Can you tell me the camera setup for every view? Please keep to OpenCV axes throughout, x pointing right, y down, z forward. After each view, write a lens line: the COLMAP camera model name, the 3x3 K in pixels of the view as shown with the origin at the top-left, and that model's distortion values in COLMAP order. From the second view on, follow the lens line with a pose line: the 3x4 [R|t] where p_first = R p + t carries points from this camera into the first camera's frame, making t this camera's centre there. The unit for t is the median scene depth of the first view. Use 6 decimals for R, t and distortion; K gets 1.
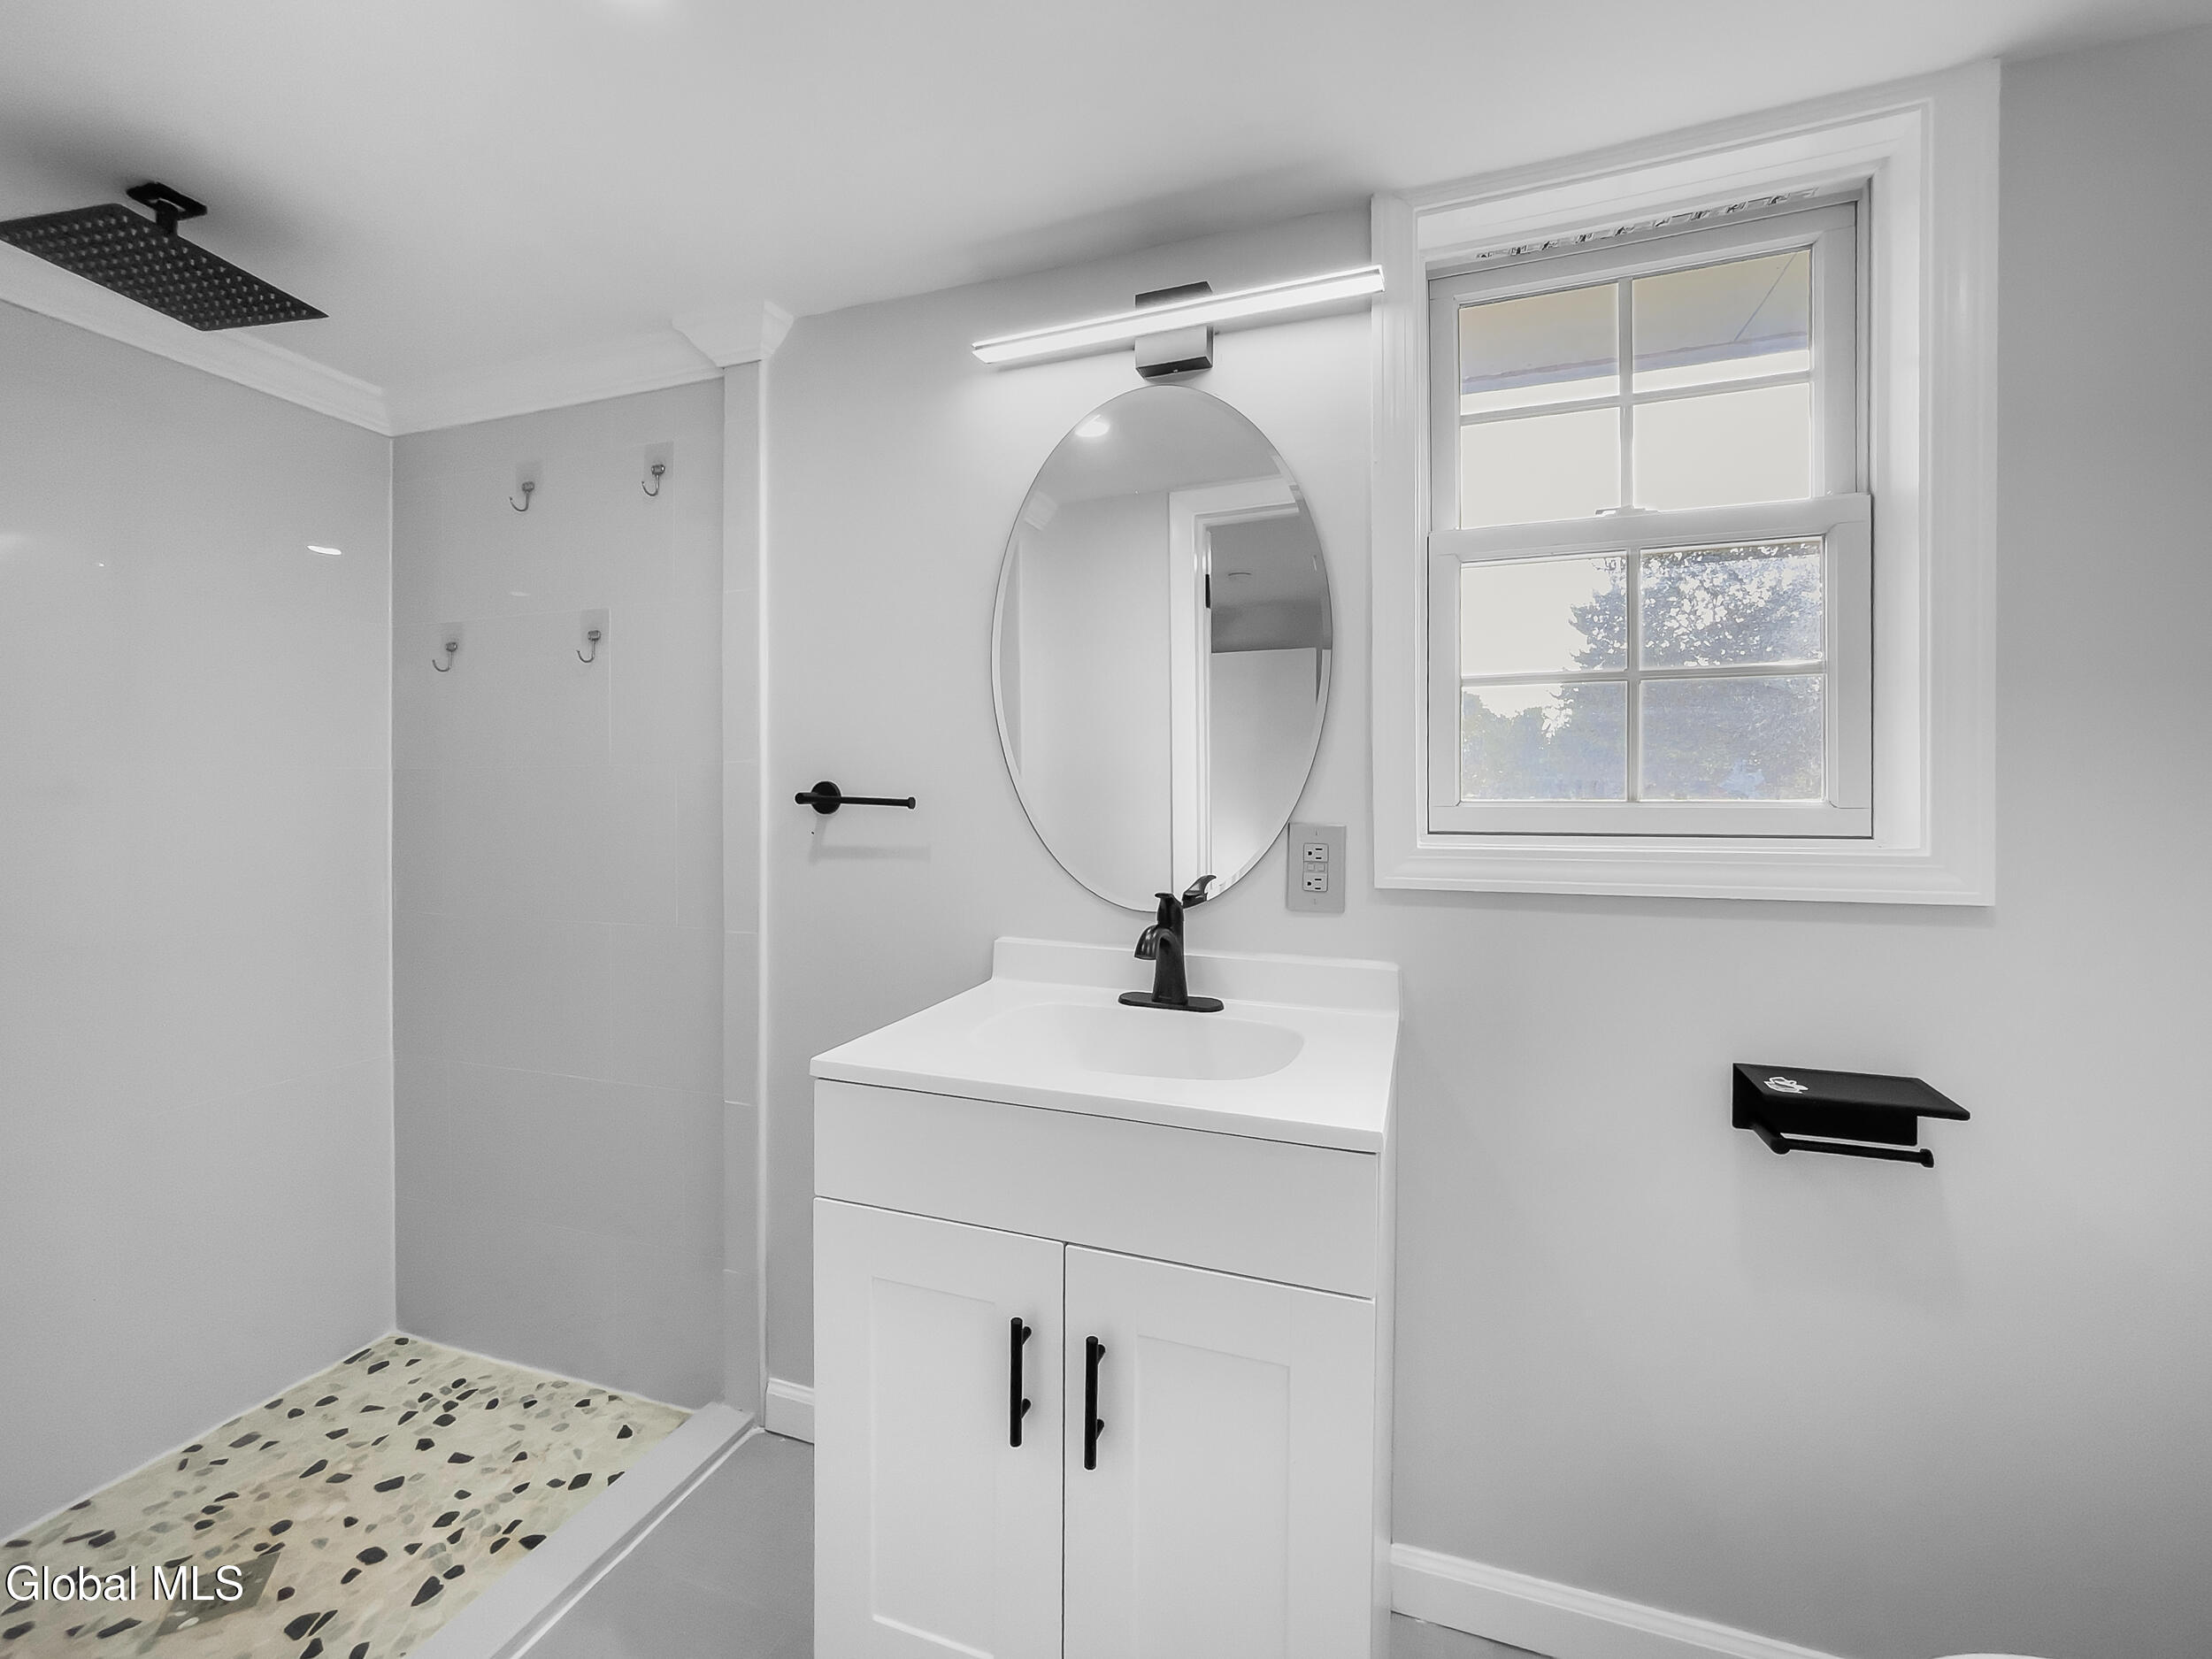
lens RADIAL K [[895.1, 0, 1102.3], [0, 895.1, 792.0], [0, 0, 1]] dist [-0.000571, 0.000000]
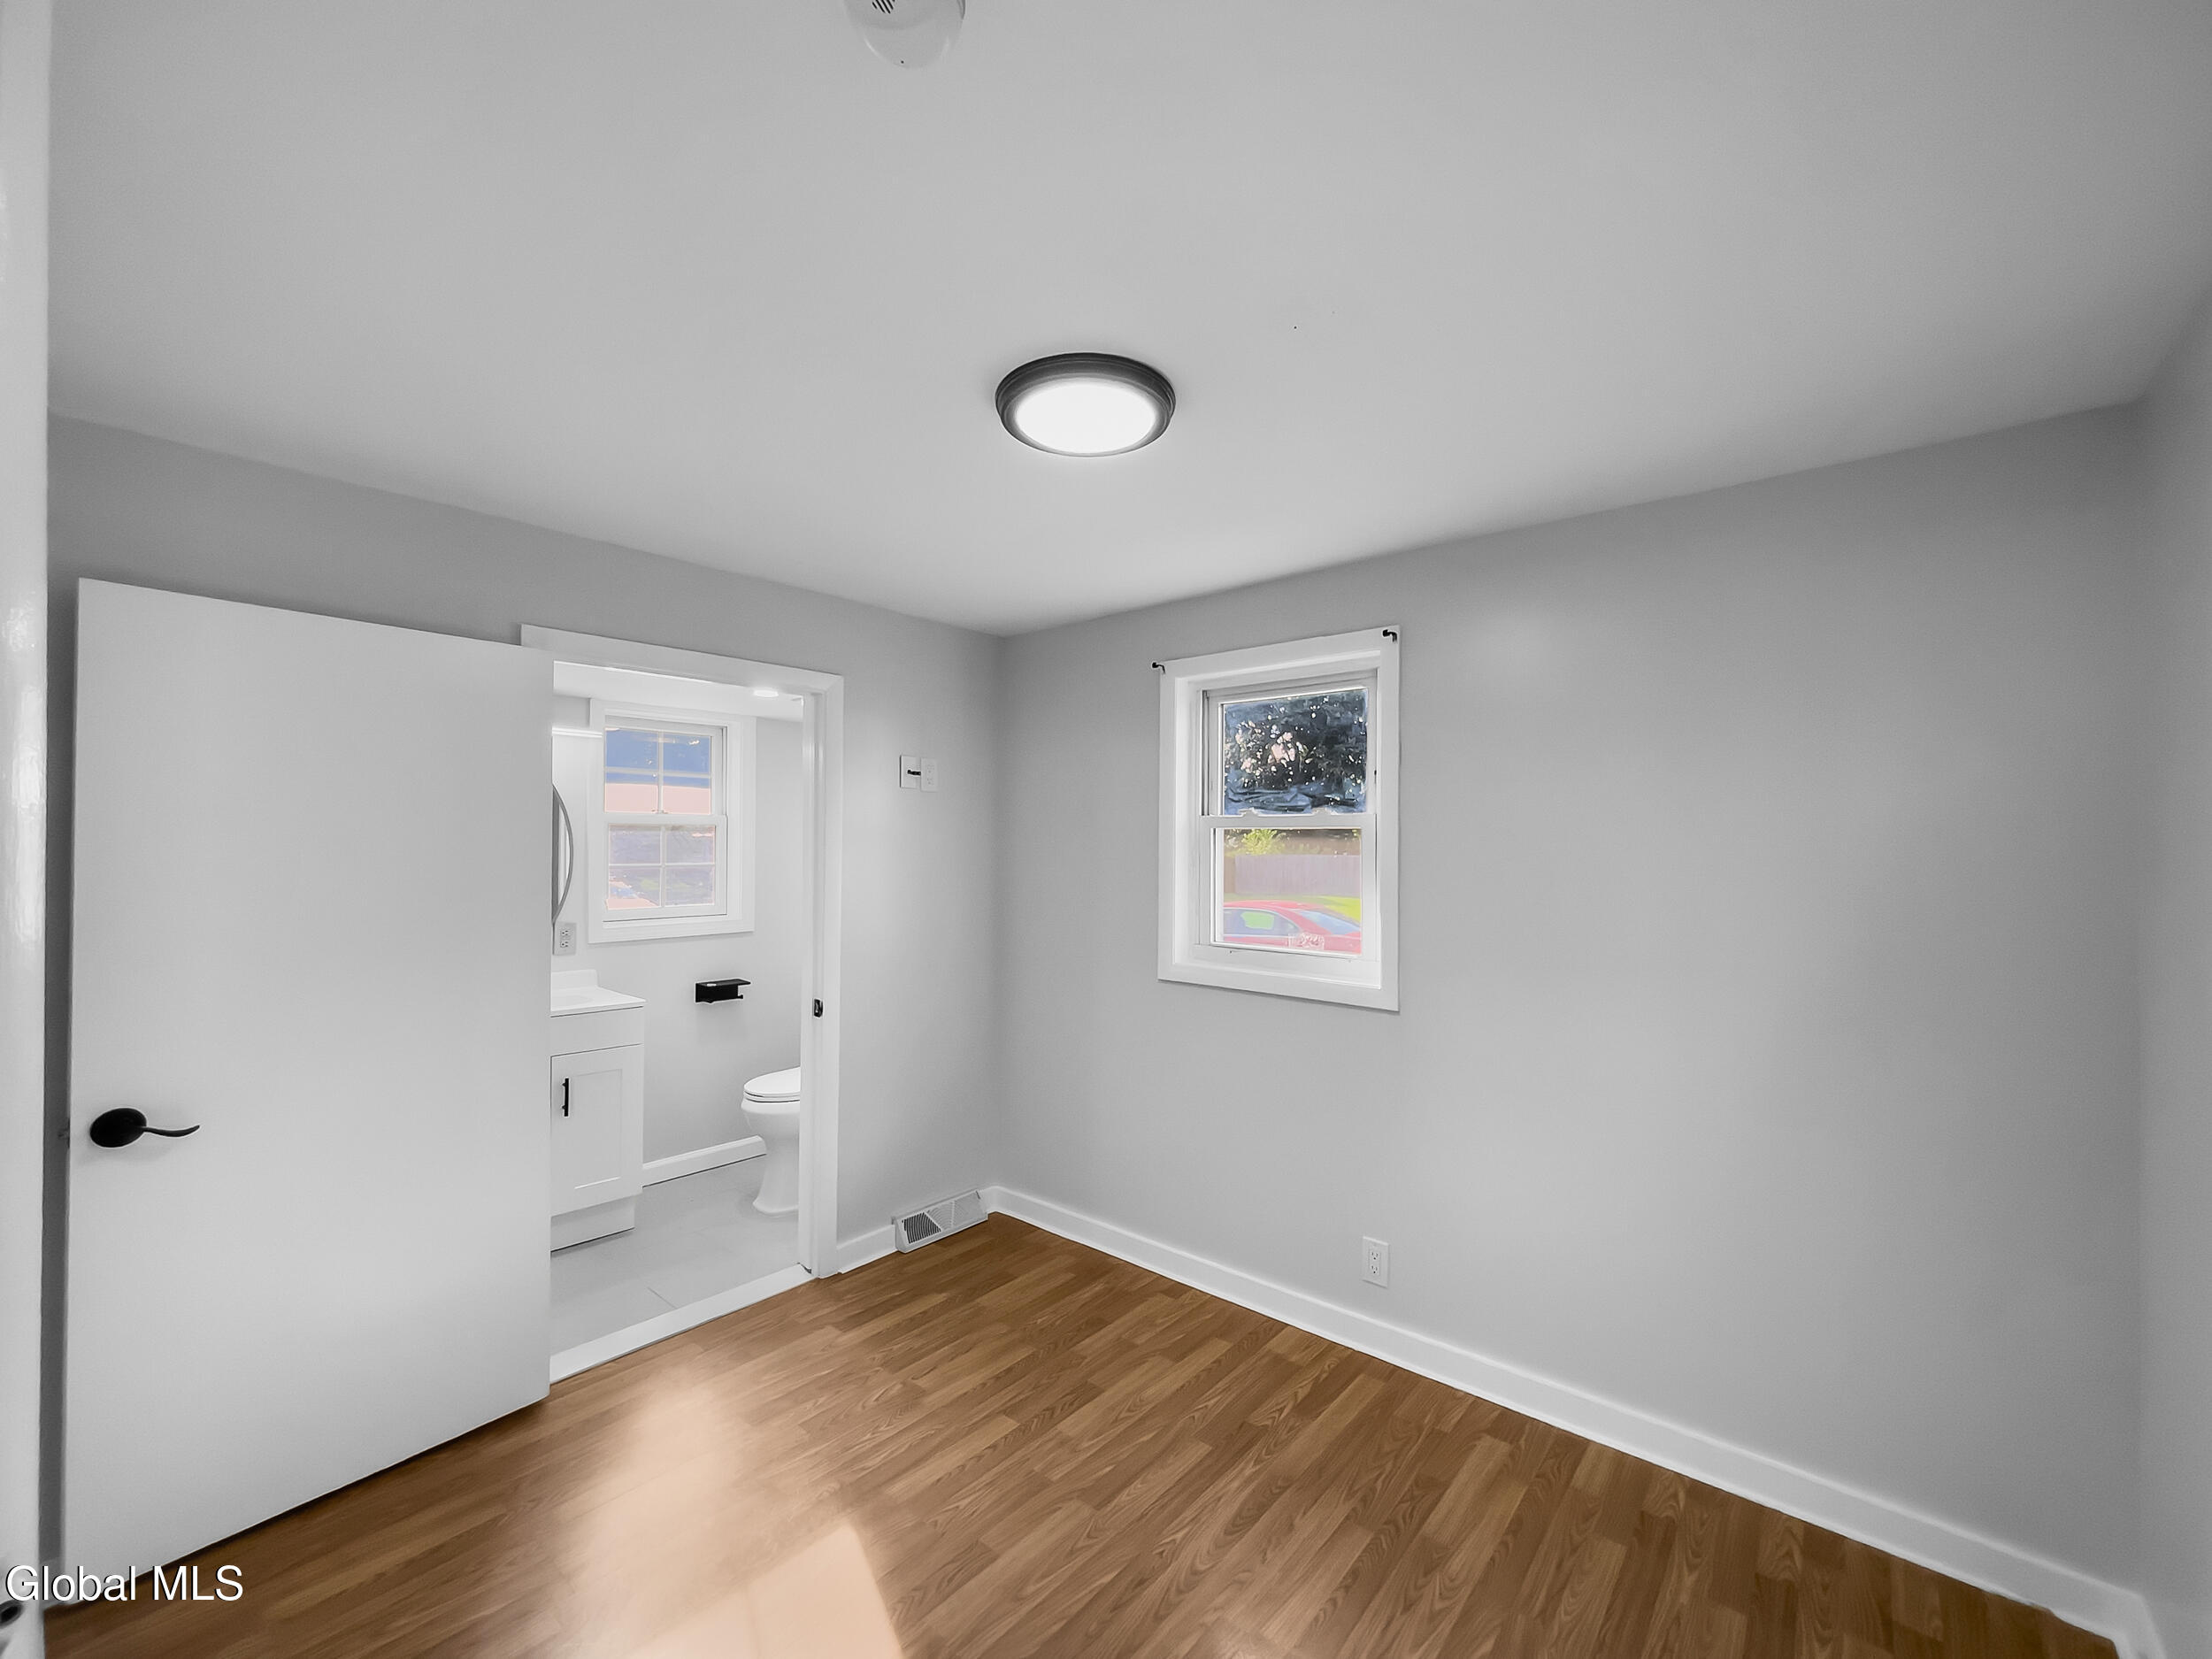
lens RADIAL K [[916.2, 0, 1115.0], [0, 916.2, 838.9], [0, 0, 1]] dist [-0.012680, 0.000146]
pose [[0.335691, 0.015158, 0.941850, -1.787344], [-0.005471, 0.999885, -0.014142, -0.183972], [-0.941956, -0.000406, 0.335735, -1.467116]]
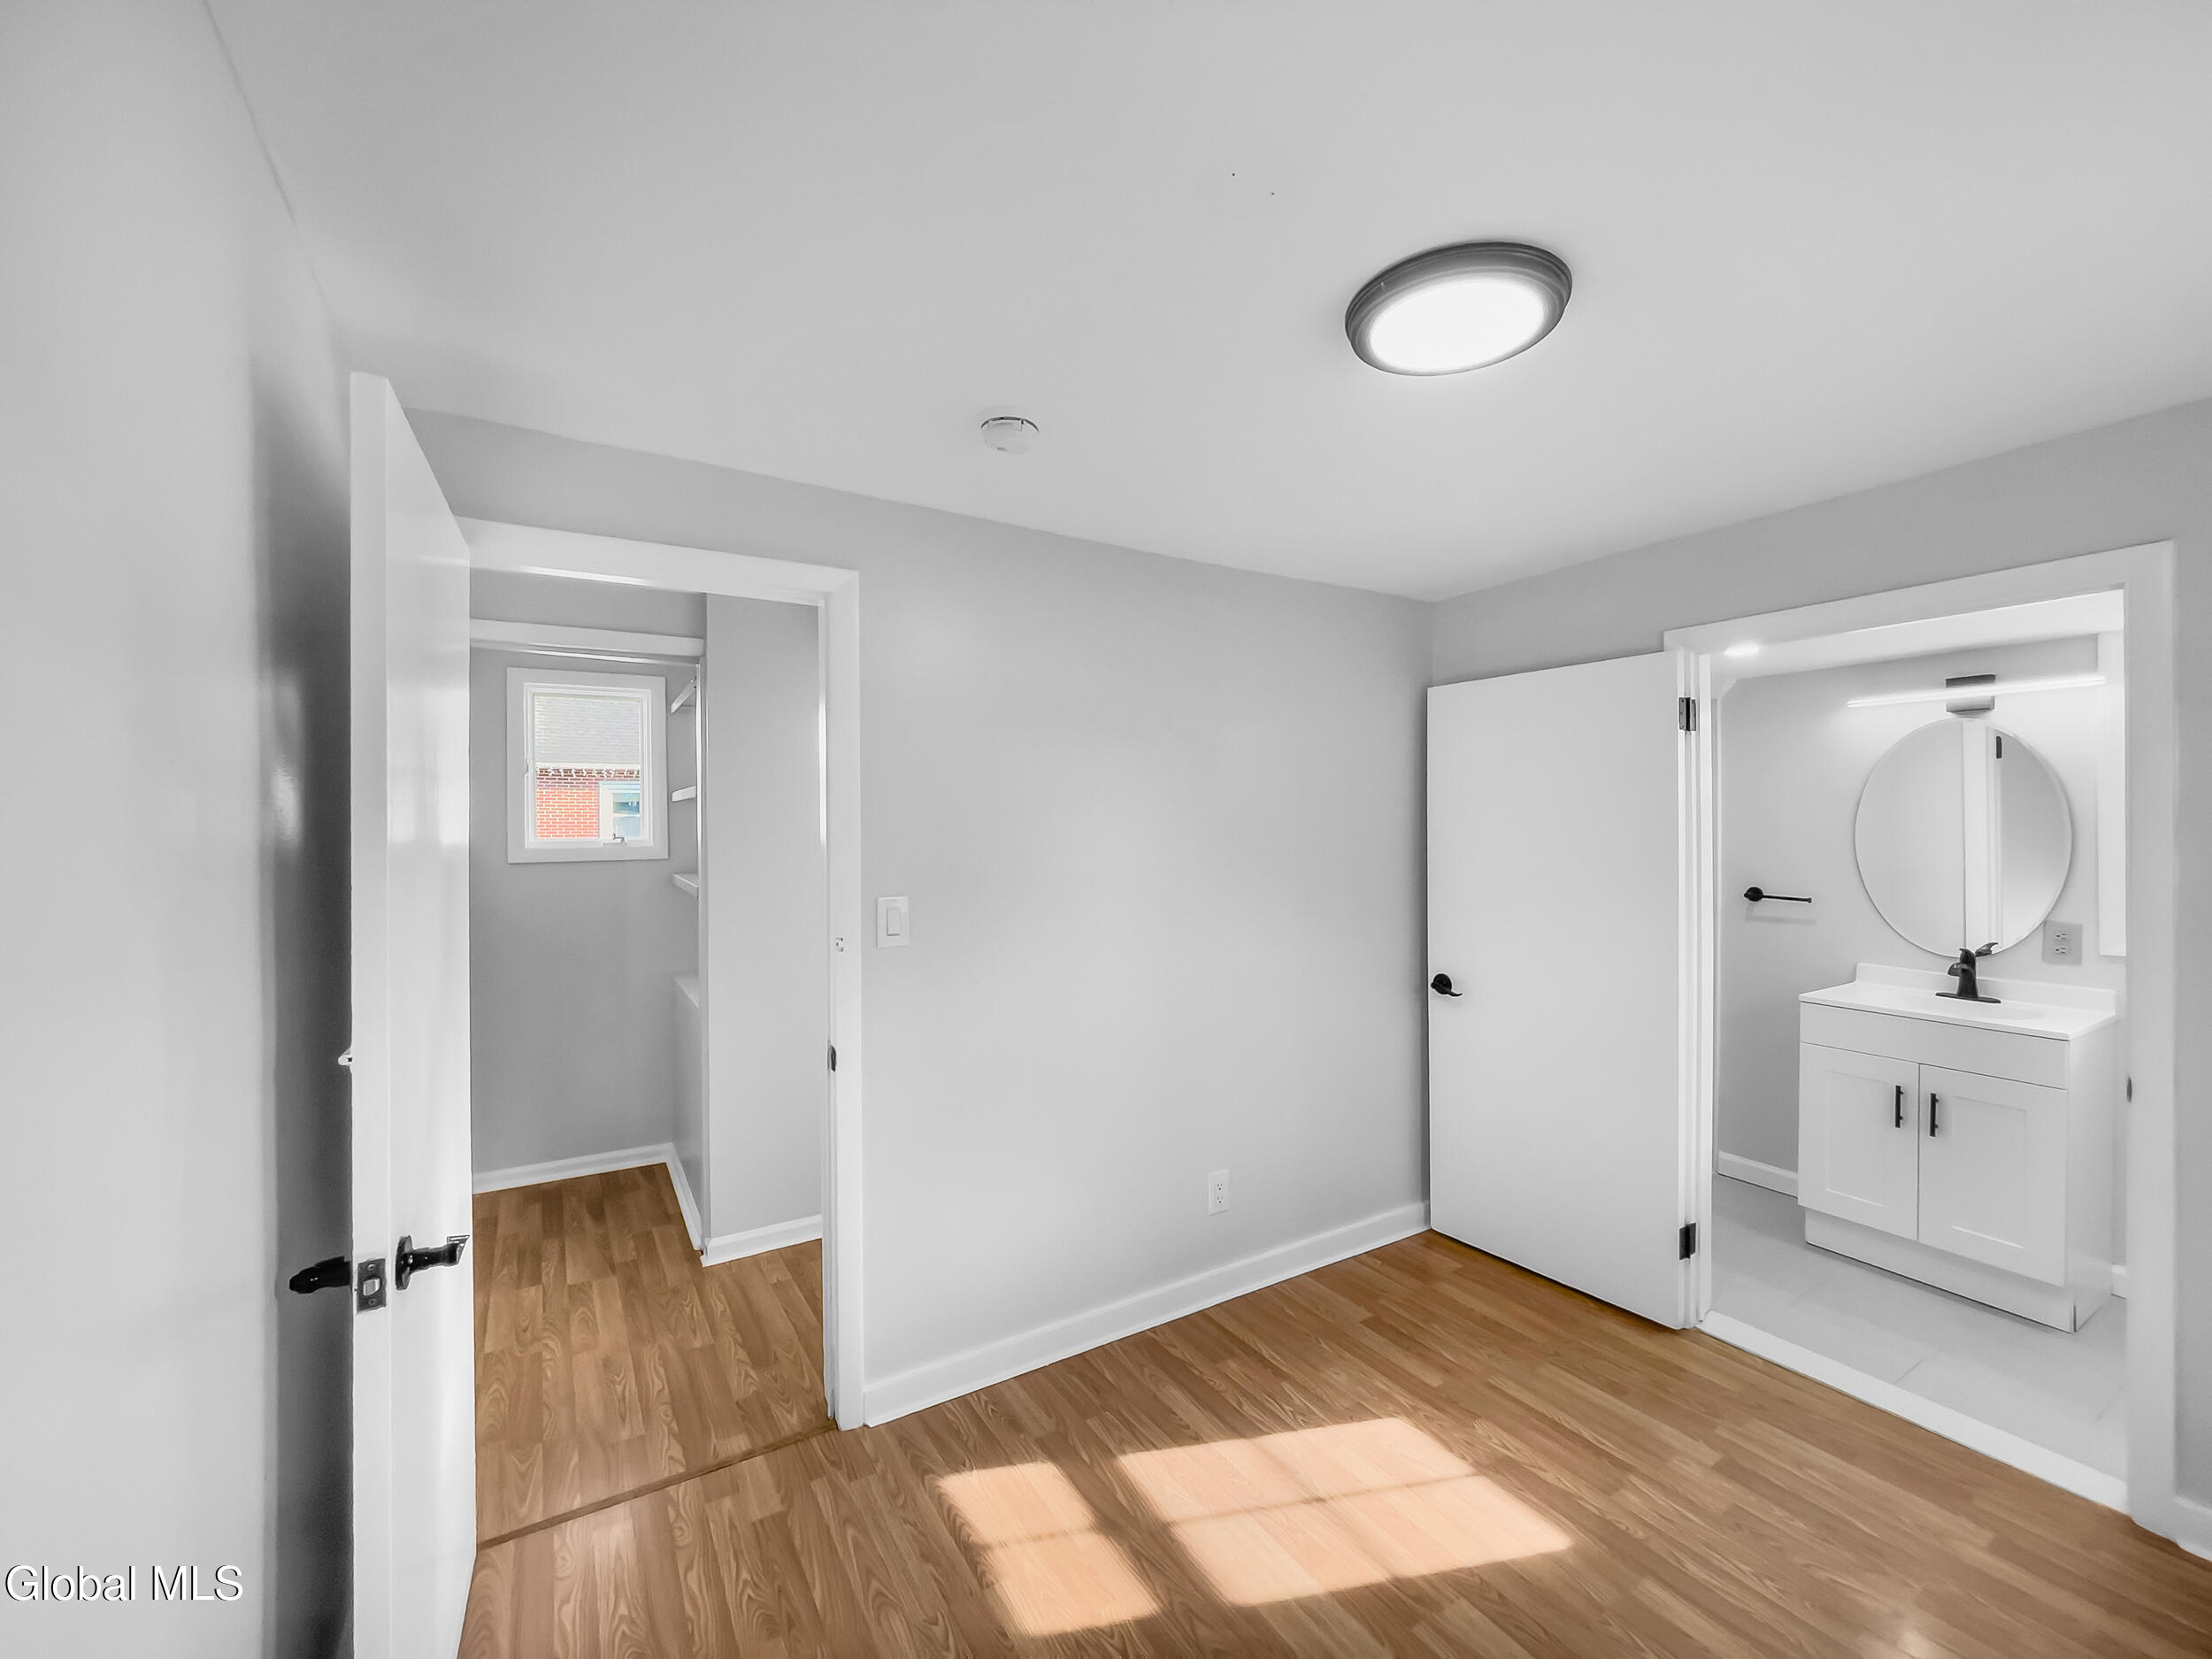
lens RADIAL K [[904.1, 0, 1098.9], [0, 904.1, 829.0], [0, 0, 1]] dist [-0.001094, 0.000238]
pose [[0.777143, 0.000812, -0.629324, -0.192494], [0.002122, 0.999990, 0.003910, -0.201187], [0.629321, -0.004374, 0.777133, -2.127233]]
